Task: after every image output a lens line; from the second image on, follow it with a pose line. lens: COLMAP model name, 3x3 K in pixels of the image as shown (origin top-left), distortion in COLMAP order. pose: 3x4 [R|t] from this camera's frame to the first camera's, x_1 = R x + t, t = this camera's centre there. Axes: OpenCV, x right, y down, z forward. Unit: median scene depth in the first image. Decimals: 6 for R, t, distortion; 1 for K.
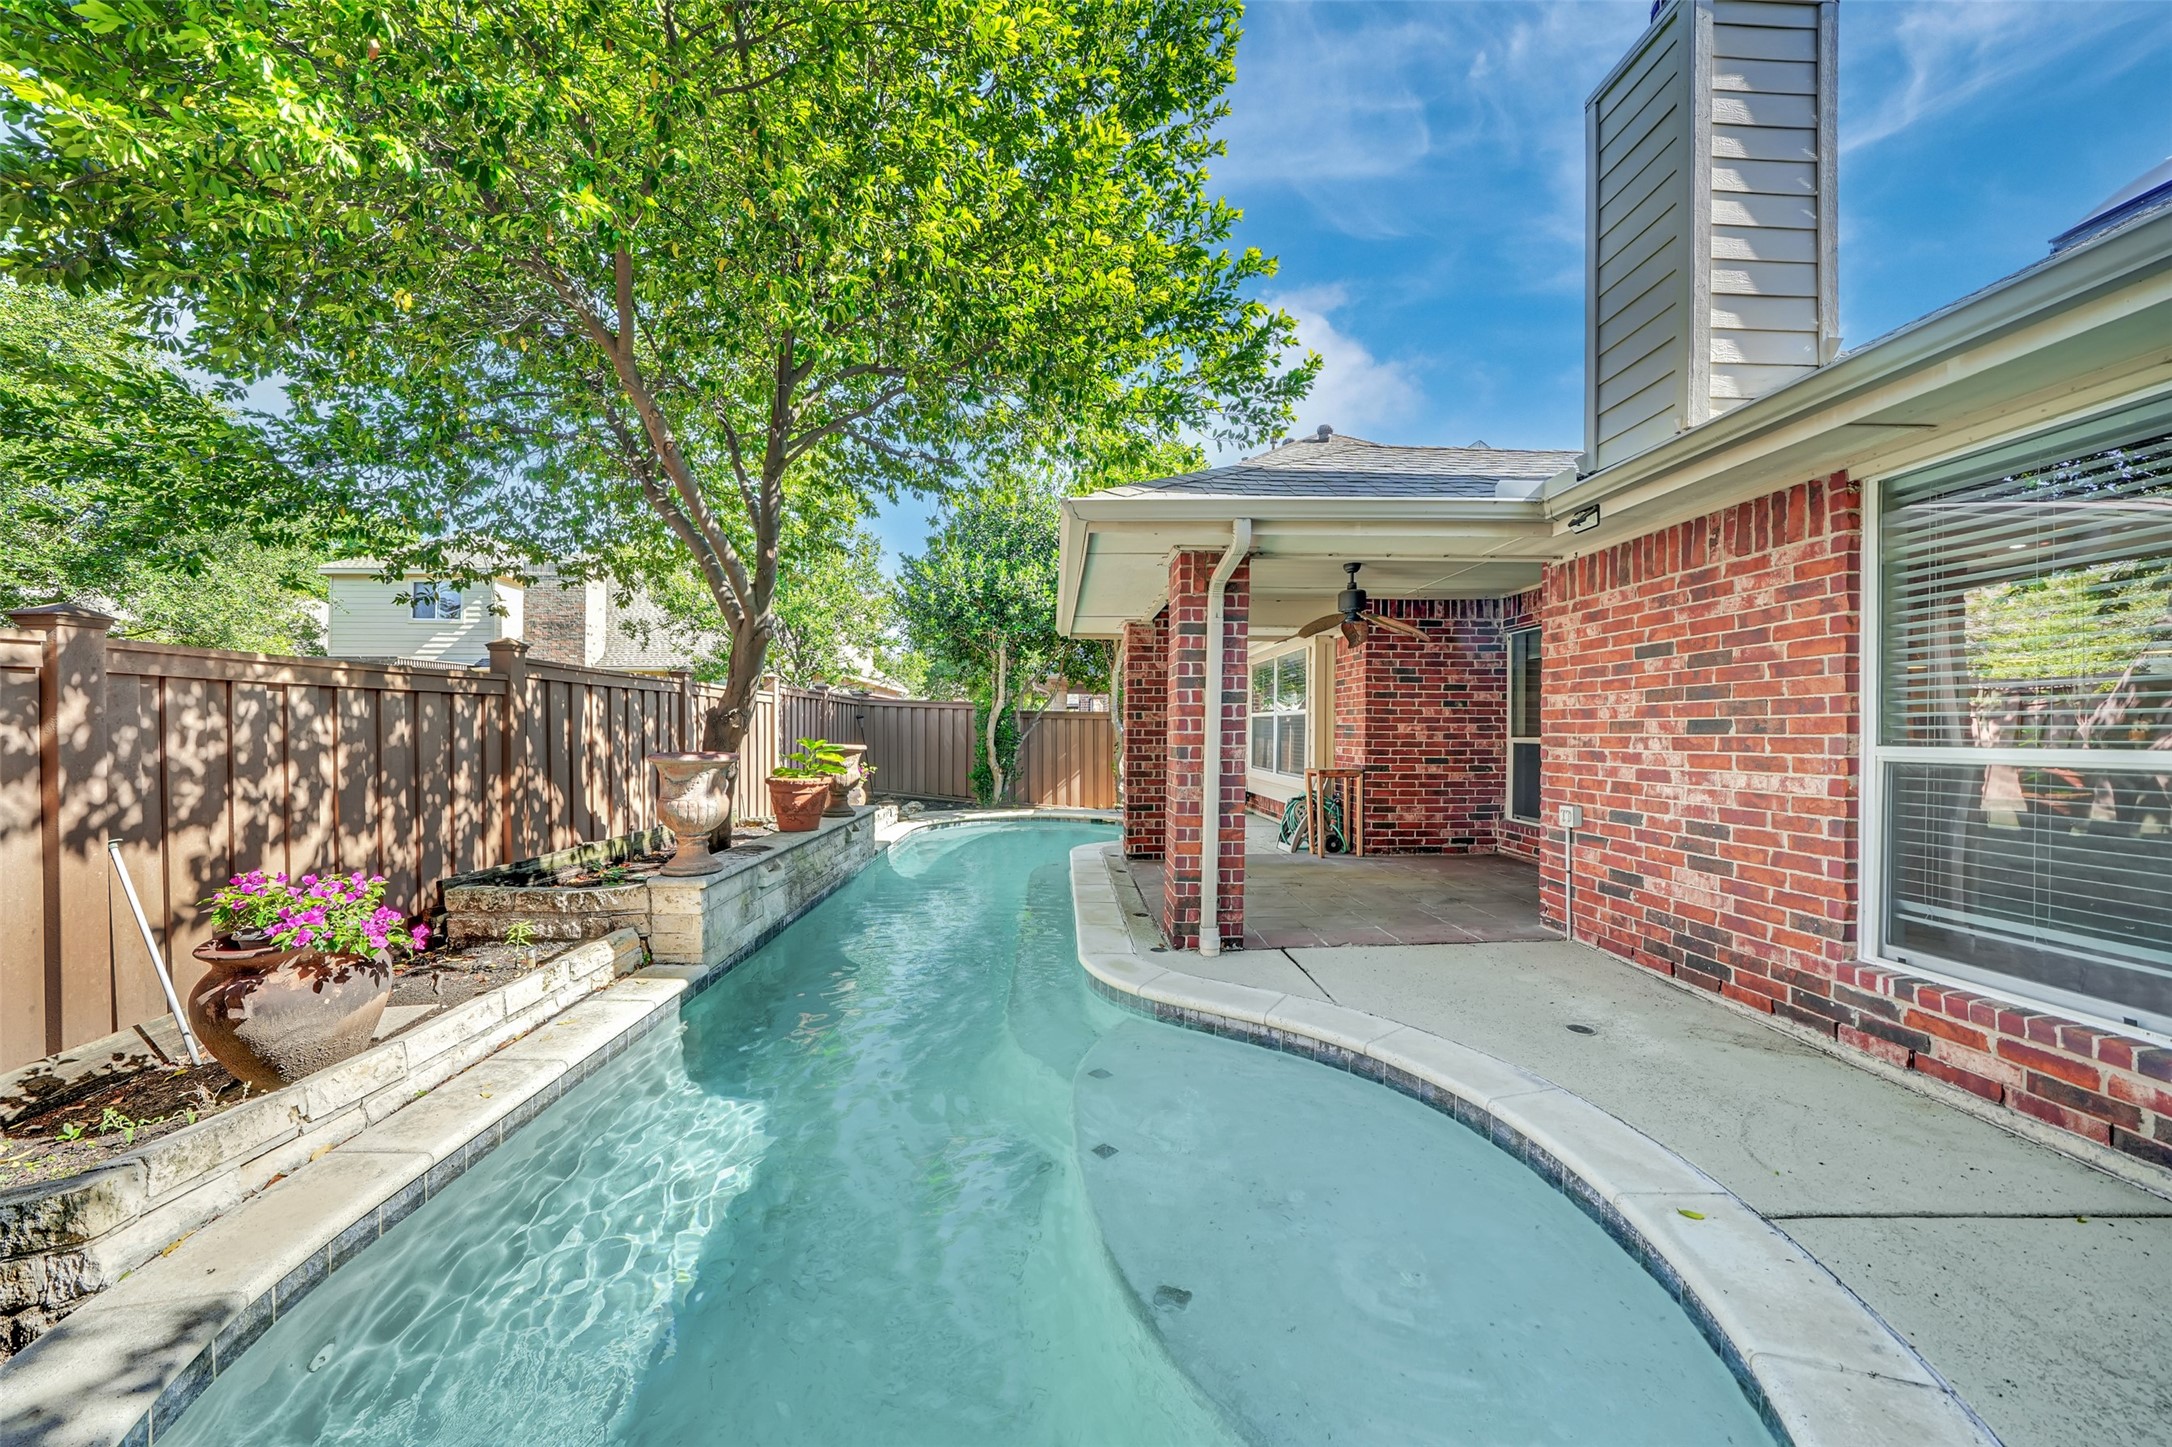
lens RADIAL K [[779.9, 0, 1079.6], [0, 779.9, 724.9], [0, 0, 1]] dist [-0.014155, 0.001349]
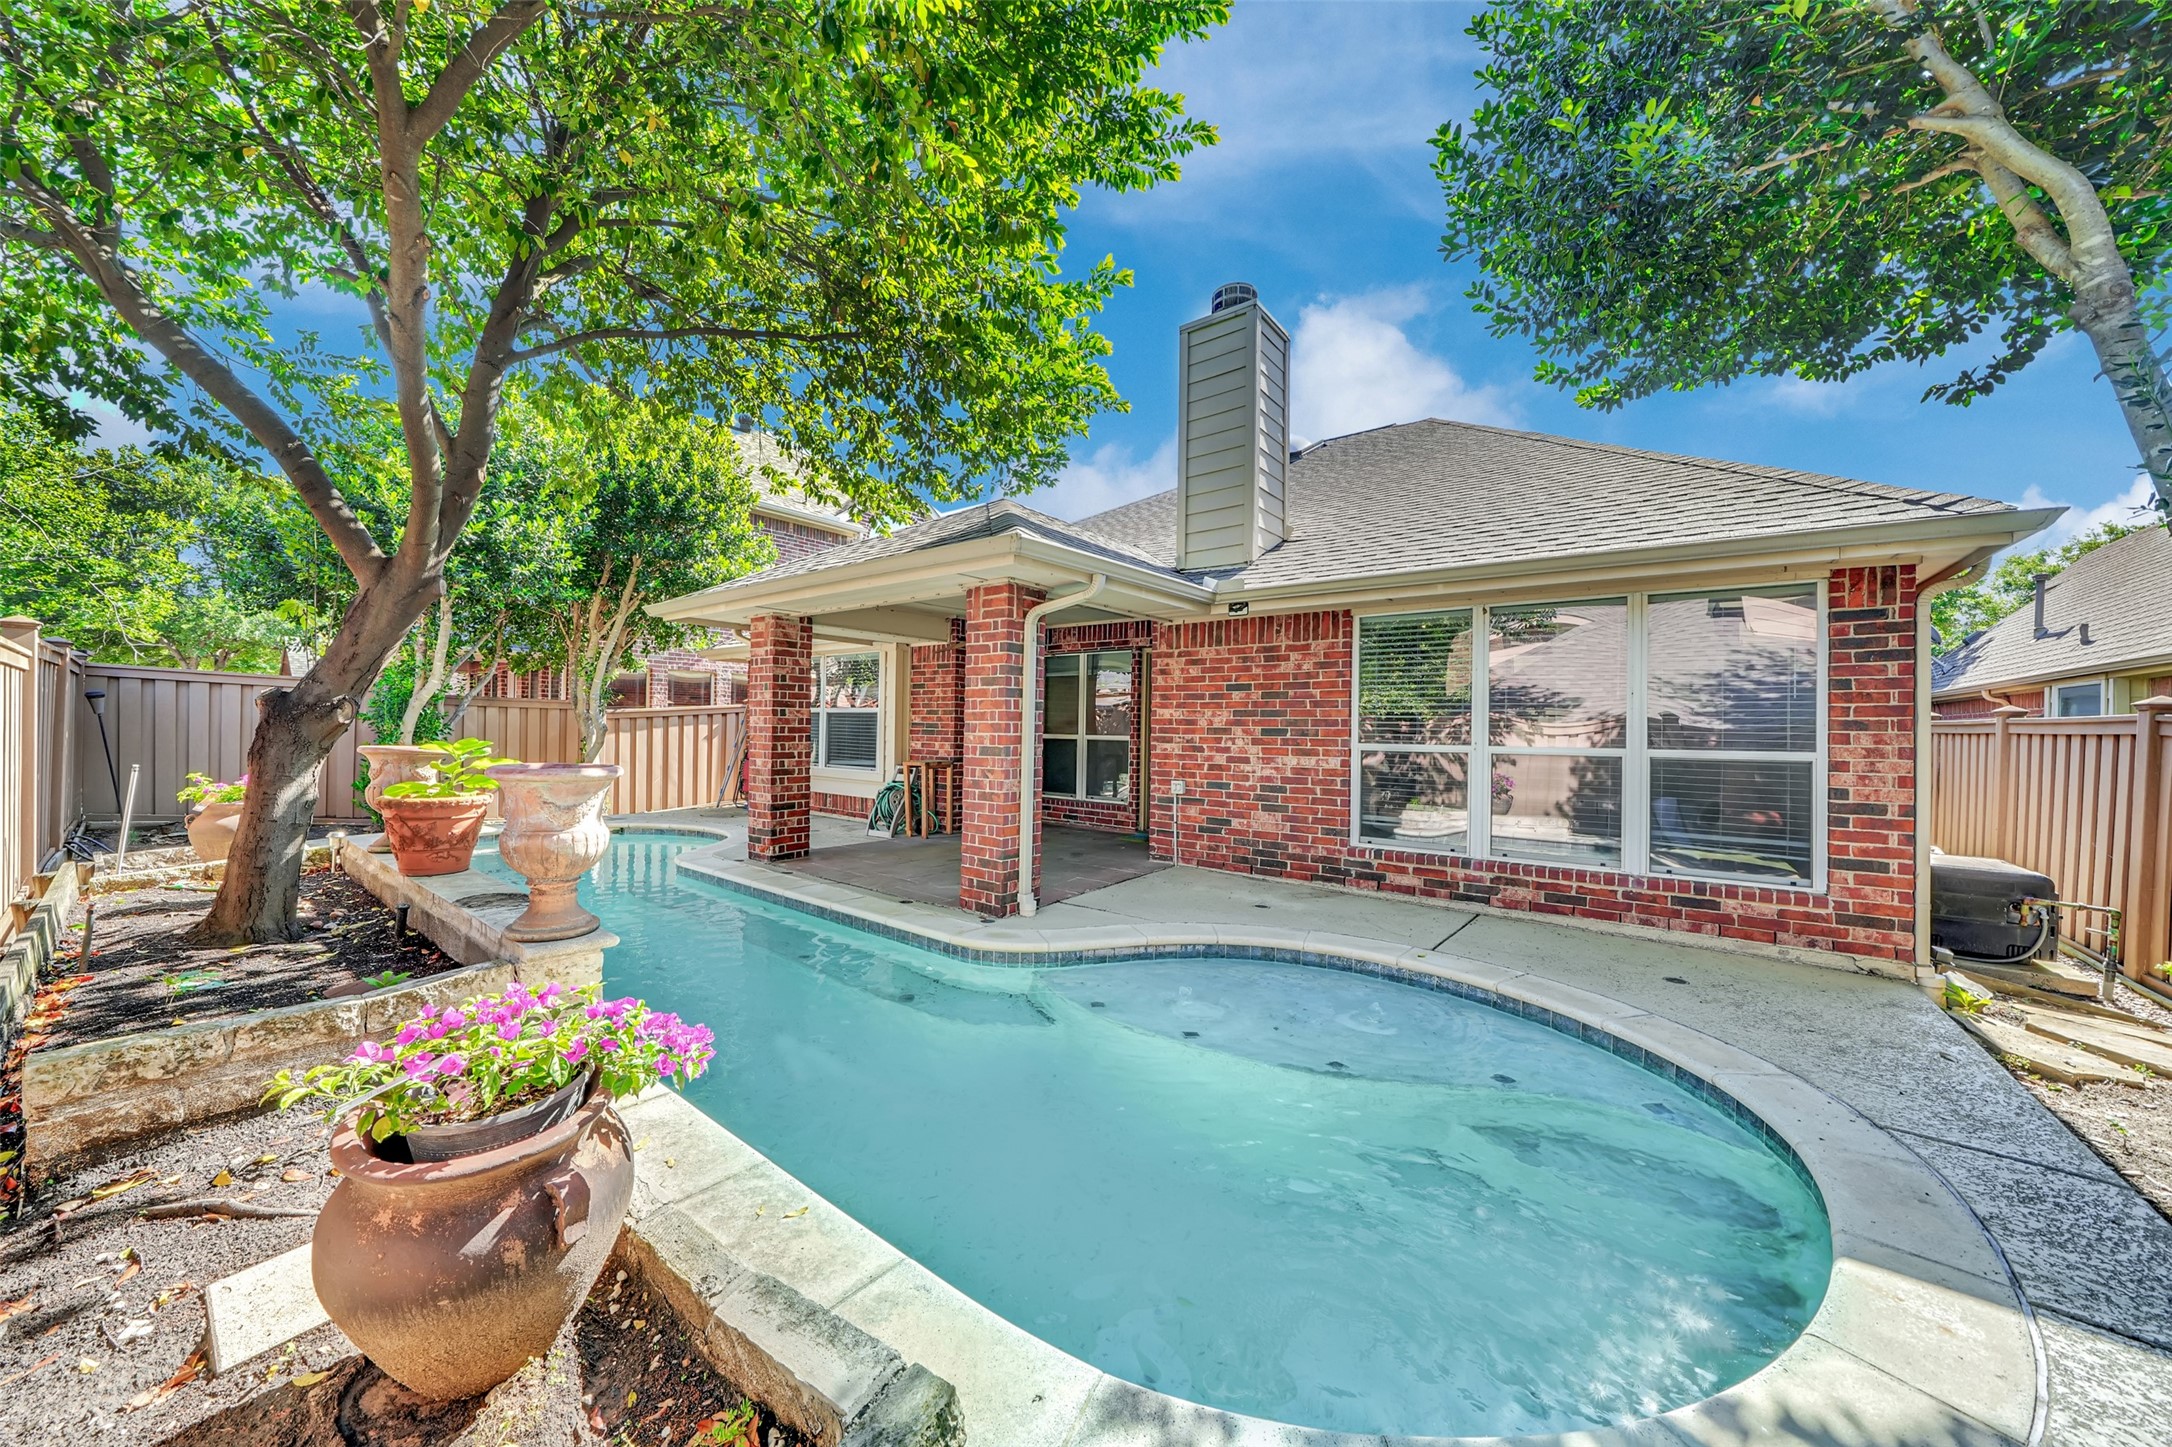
lens RADIAL K [[779.9, 0, 1069.4], [0, 779.9, 727.9], [0, 0, 1]] dist [-0.014155, 0.001349]
pose [[0.628486, 0.003951, 0.777811, -0.841488], [-0.018587, 0.999778, 0.009940, -0.016019], [-0.777599, -0.020705, 0.628419, 0.204845]]
